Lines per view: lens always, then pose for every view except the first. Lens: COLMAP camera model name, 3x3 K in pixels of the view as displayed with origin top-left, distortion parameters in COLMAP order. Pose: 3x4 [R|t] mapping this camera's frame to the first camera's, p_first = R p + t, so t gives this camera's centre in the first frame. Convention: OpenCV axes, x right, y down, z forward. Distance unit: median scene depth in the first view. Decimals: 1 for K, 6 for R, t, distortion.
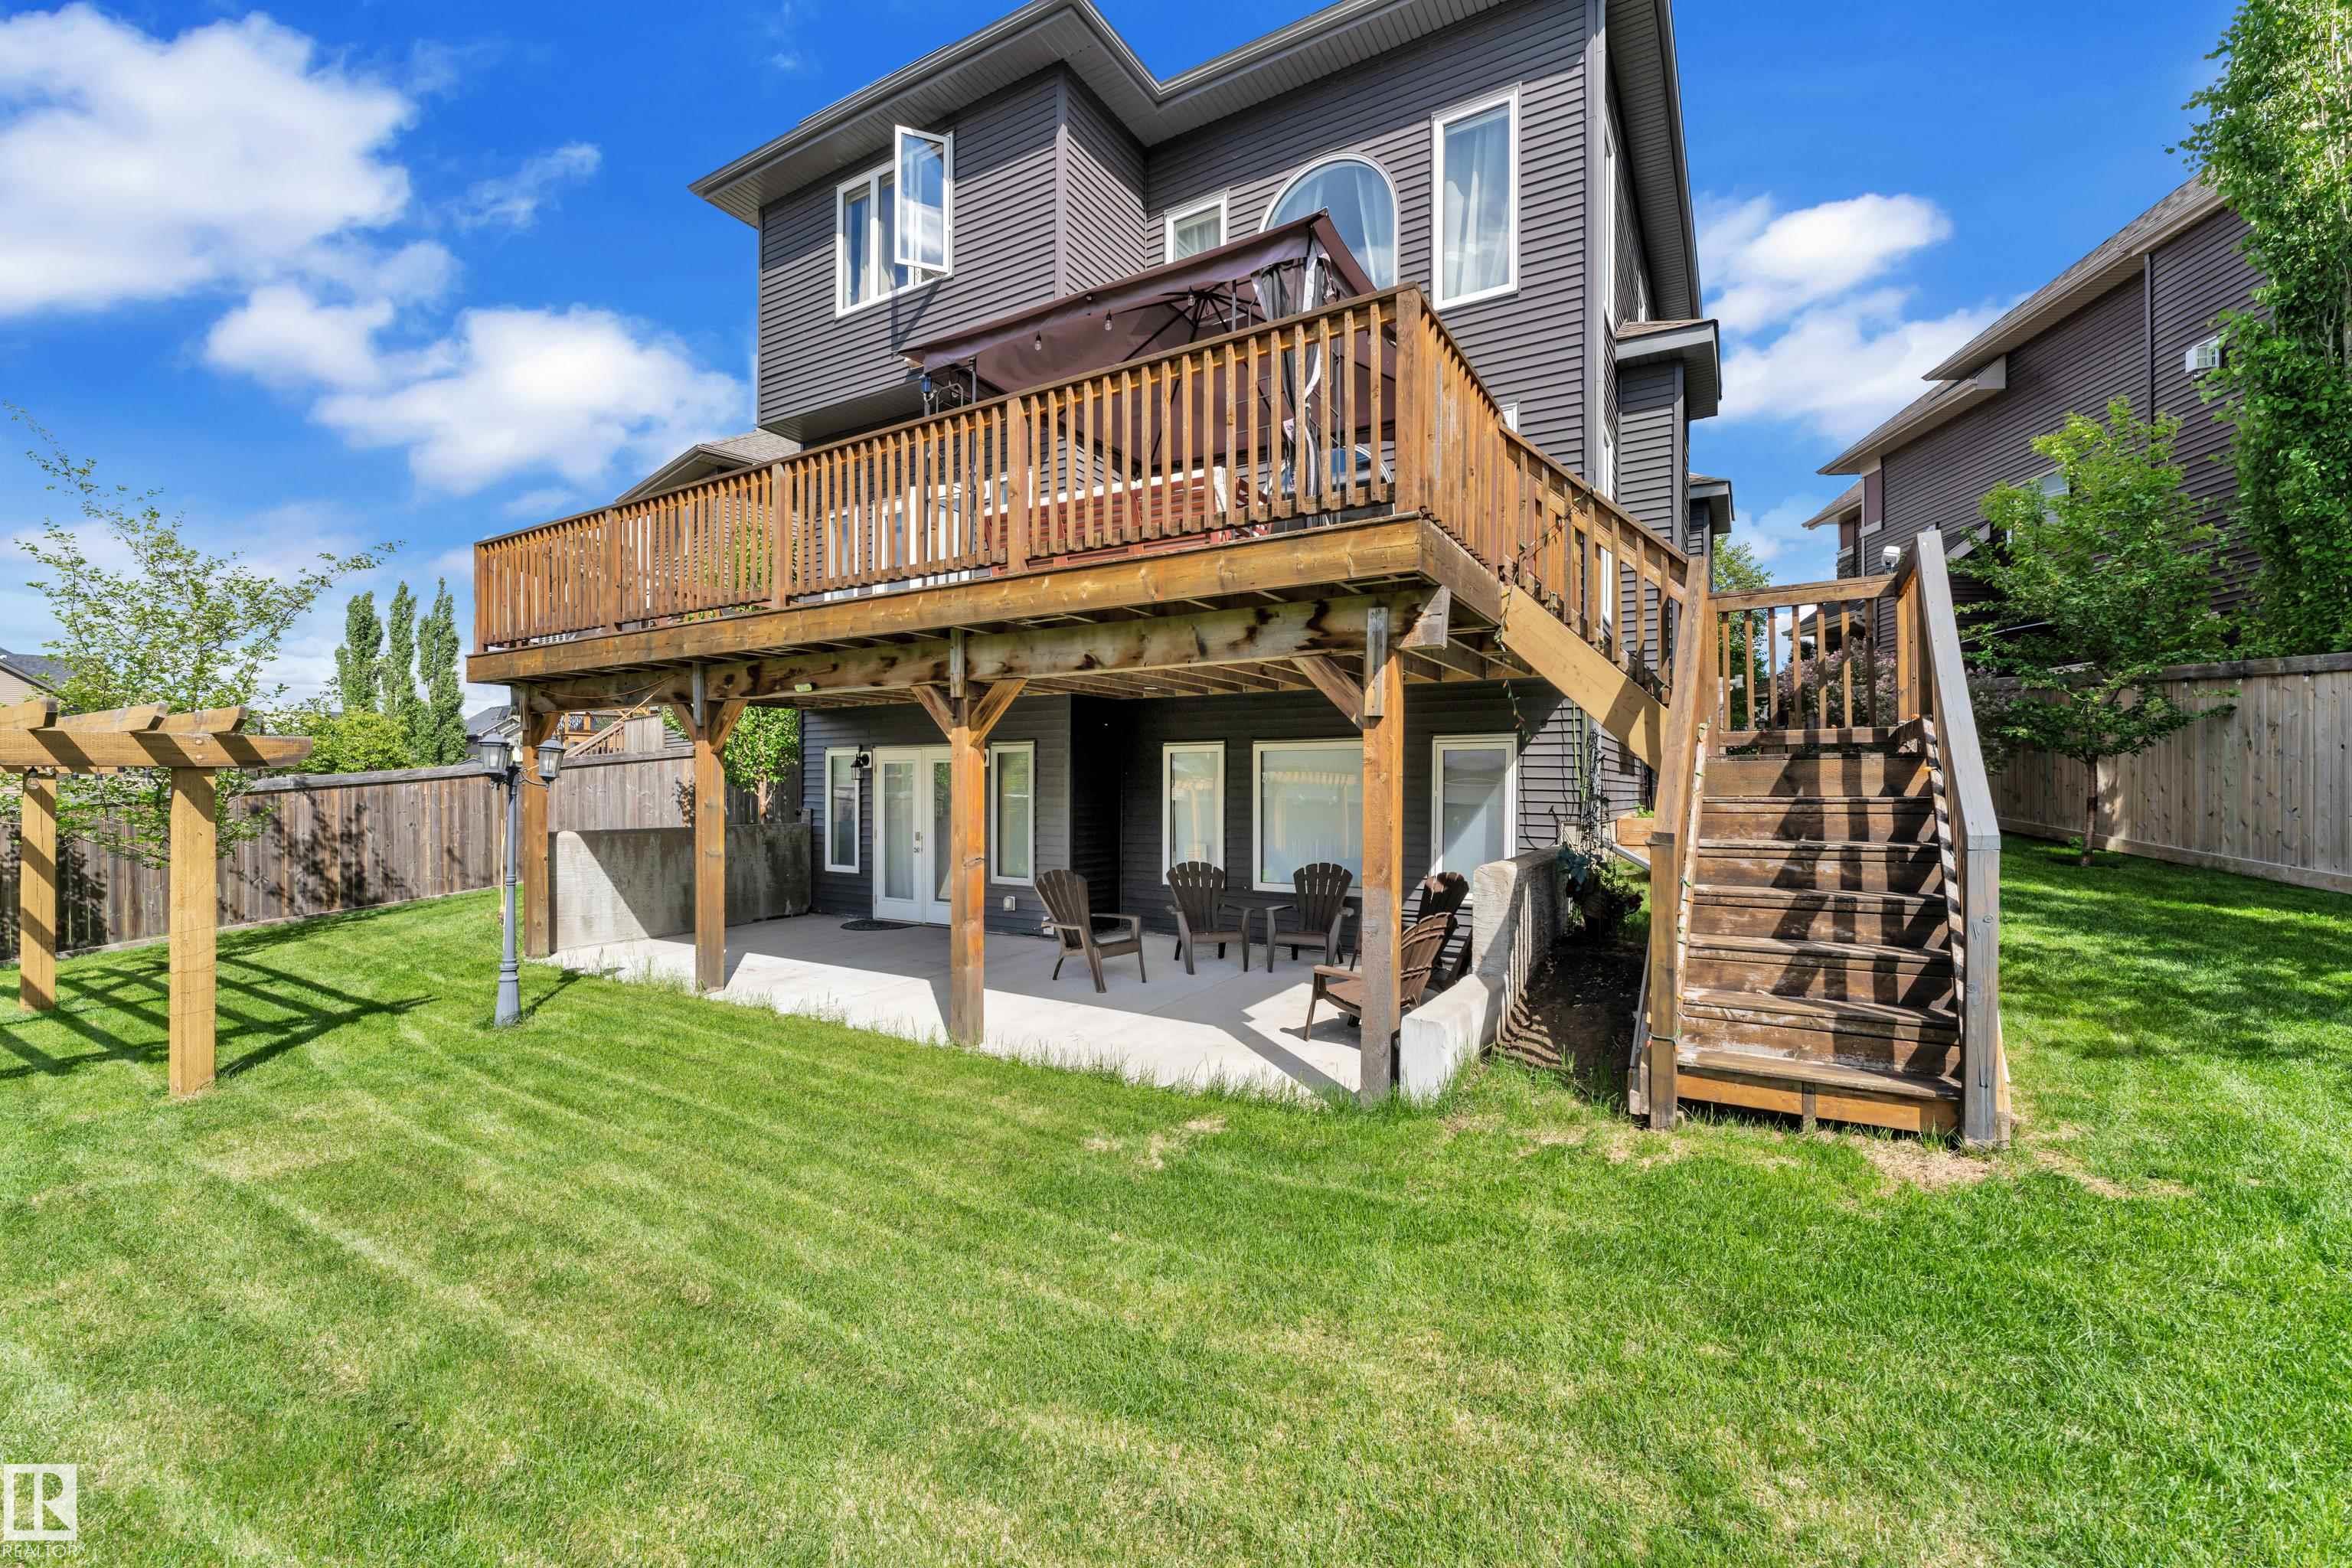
lens RADIAL K [[960.5, 0, 1171.7], [0, 960.5, 773.8], [0, 0, 1]] dist [0.001090, 0.000210]
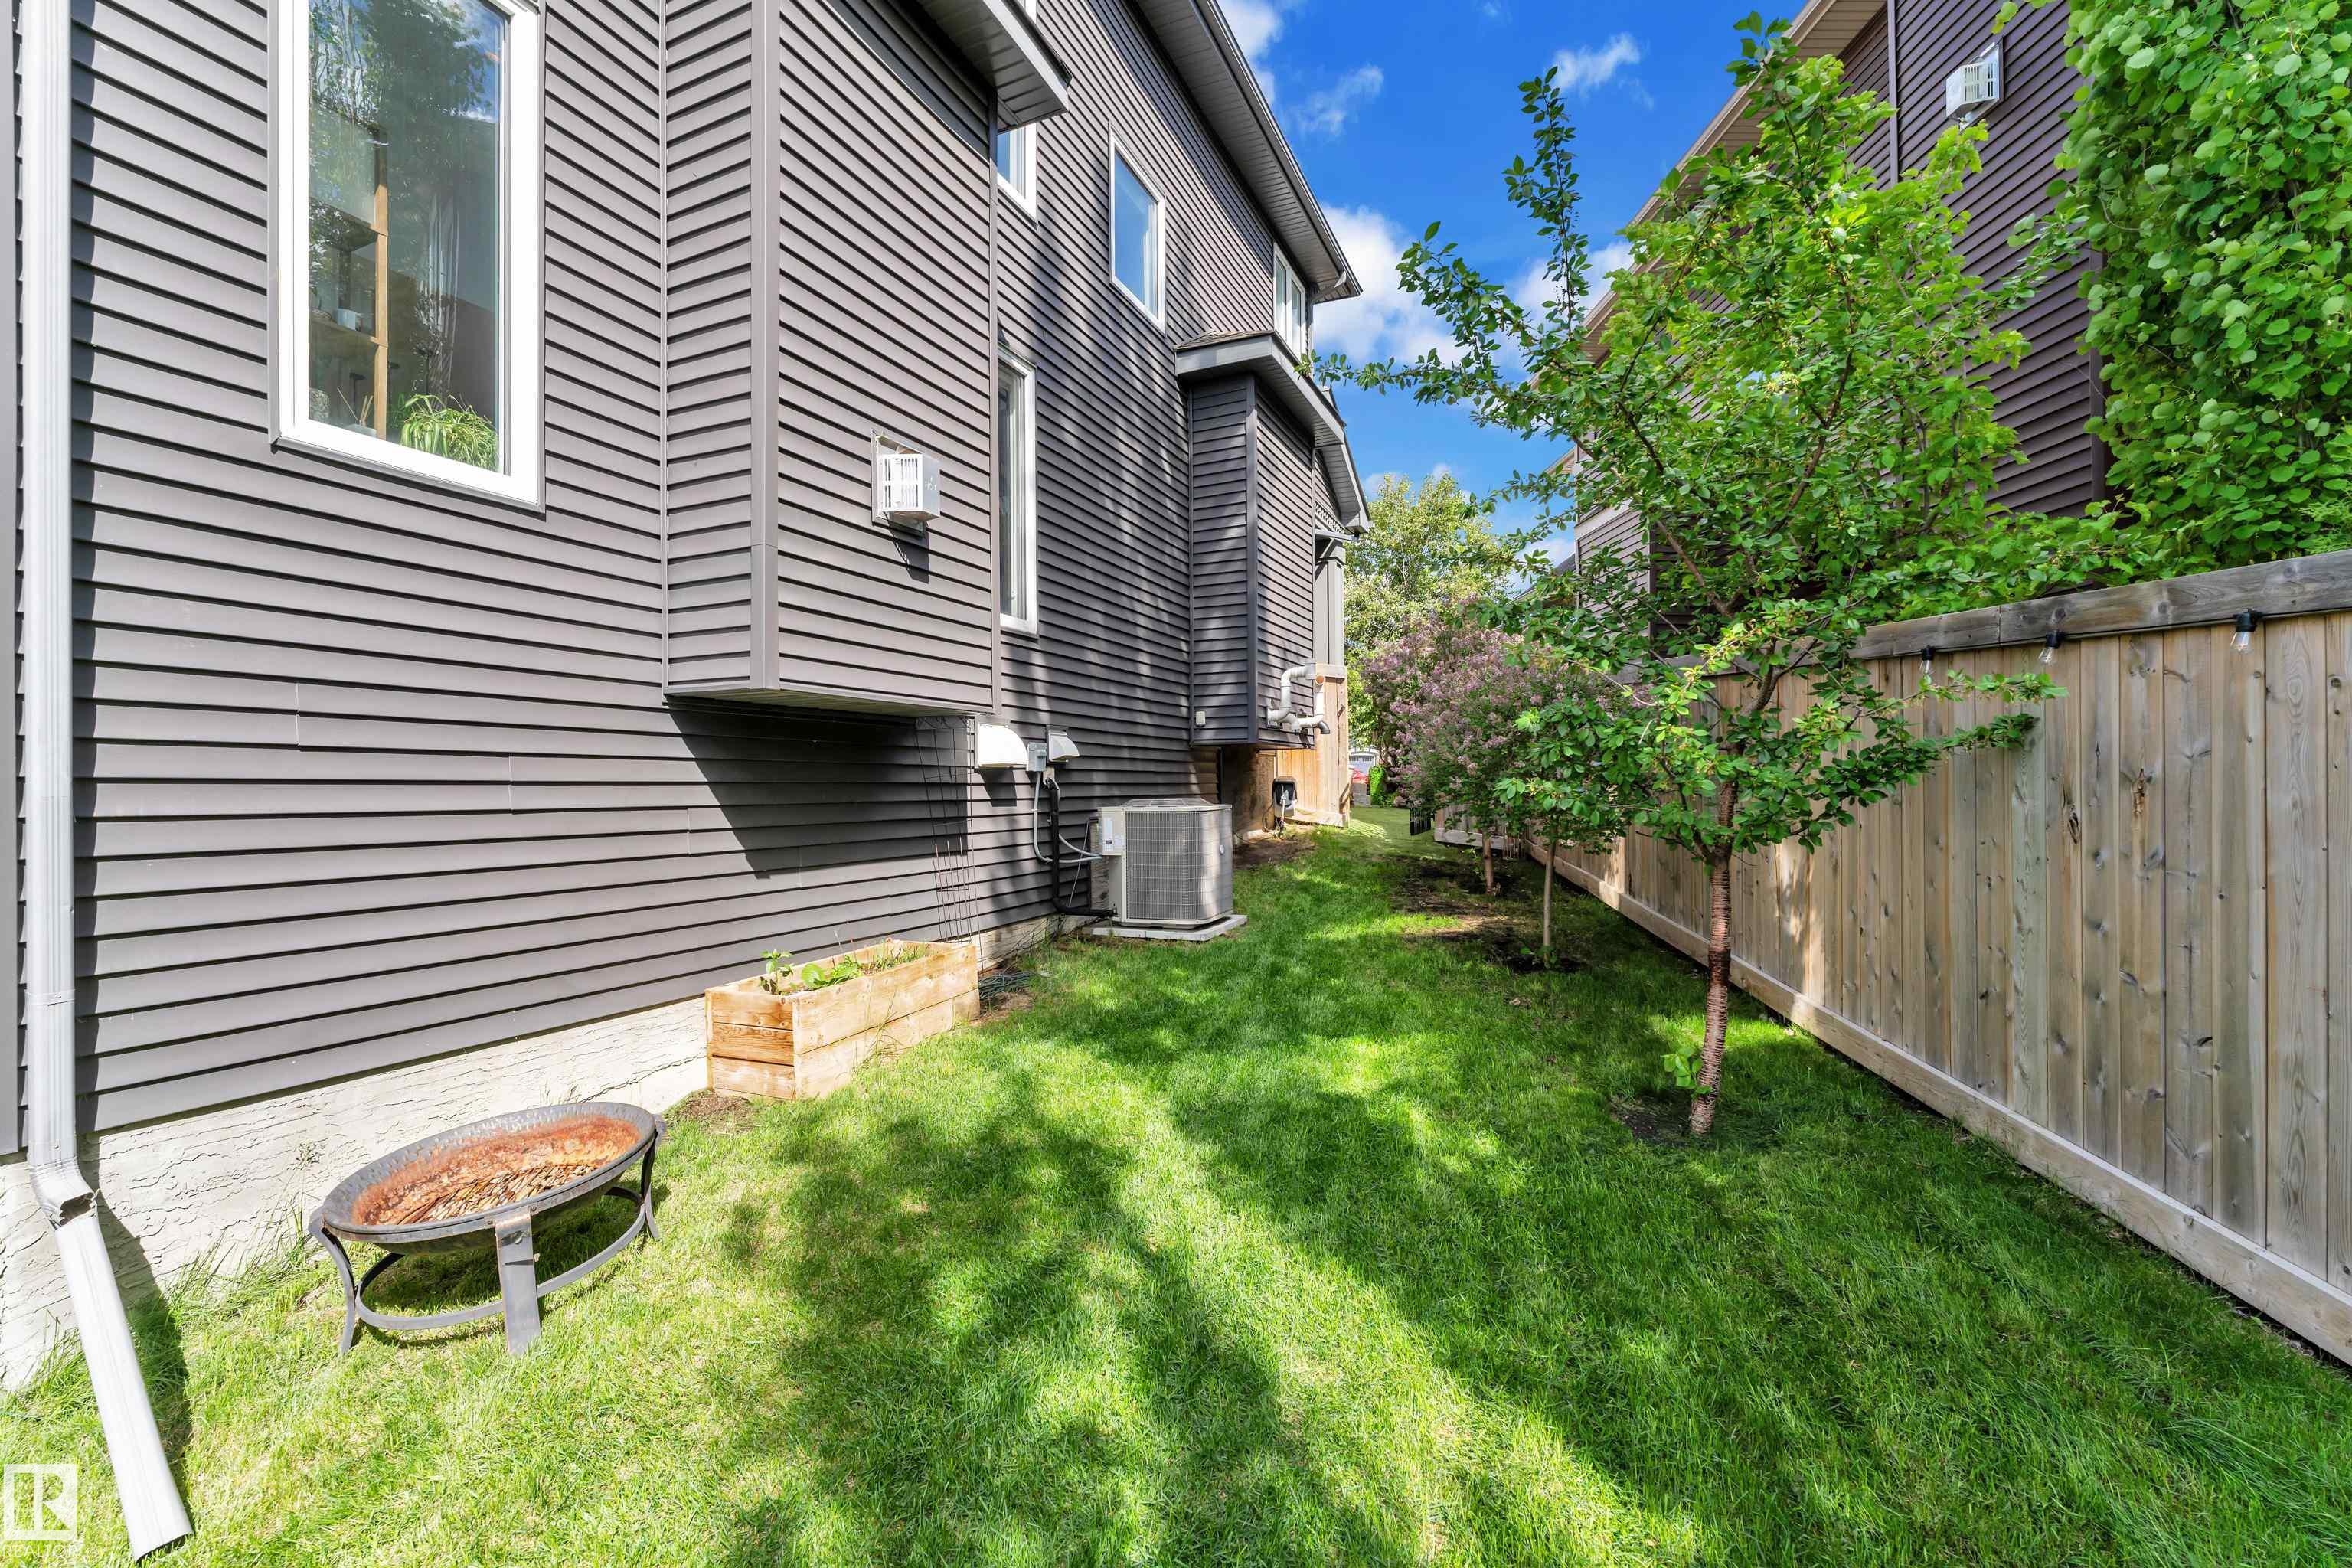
lens RADIAL K [[971.5, 0, 1176.0], [0, 971.5, 784.0], [0, 0, 1]] dist [0.000180, 0.000079]
pose [[0.992273, -0.011559, 0.123531, 0.718699], [0.010286, 0.999887, 0.010938, -0.052784], [-0.123644, -0.009583, 0.992280, 0.659639]]
